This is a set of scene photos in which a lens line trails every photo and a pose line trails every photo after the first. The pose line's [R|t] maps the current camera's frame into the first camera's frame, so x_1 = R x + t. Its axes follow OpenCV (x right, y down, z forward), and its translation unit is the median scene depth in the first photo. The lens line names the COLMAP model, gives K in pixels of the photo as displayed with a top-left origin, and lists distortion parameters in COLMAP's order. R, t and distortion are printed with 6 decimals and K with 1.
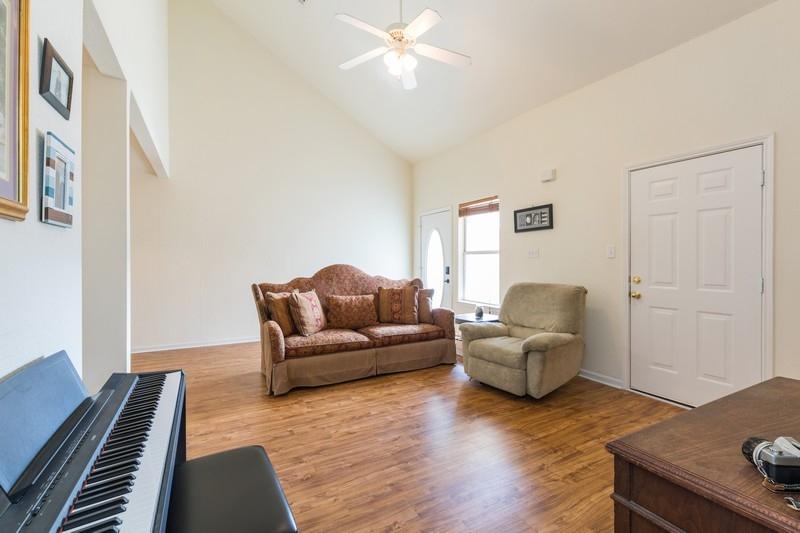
lens RADIAL K [[361.8, 0, 403.3], [0, 361.8, 261.7], [0, 0, 1]] dist [0.004757, 0.000098]
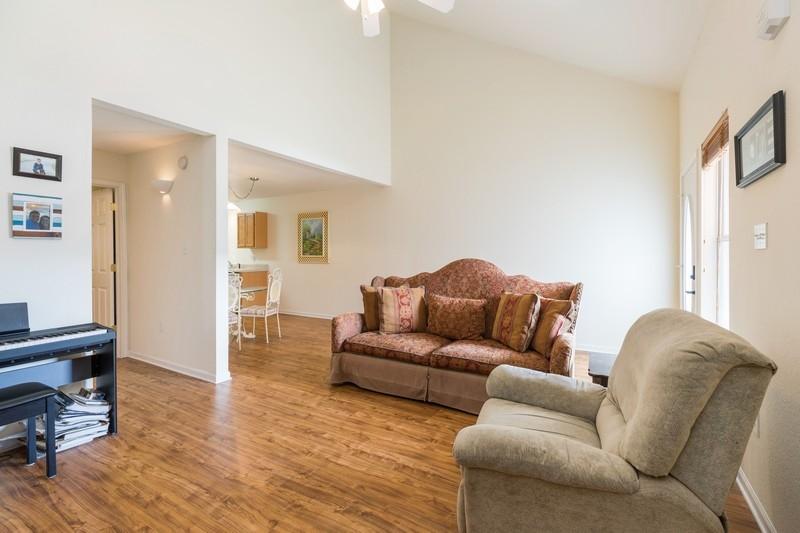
lens RADIAL K [[361.8, 0, 404.8], [0, 361.8, 254.3], [0, 0, 1]] dist [0.004757, 0.000098]
pose [[0.506731, 0.002567, -0.862100, 0.590954], [0.000734, 0.999994, 0.003409, -0.007918], [0.862104, -0.002360, 0.506726, 0.580339]]
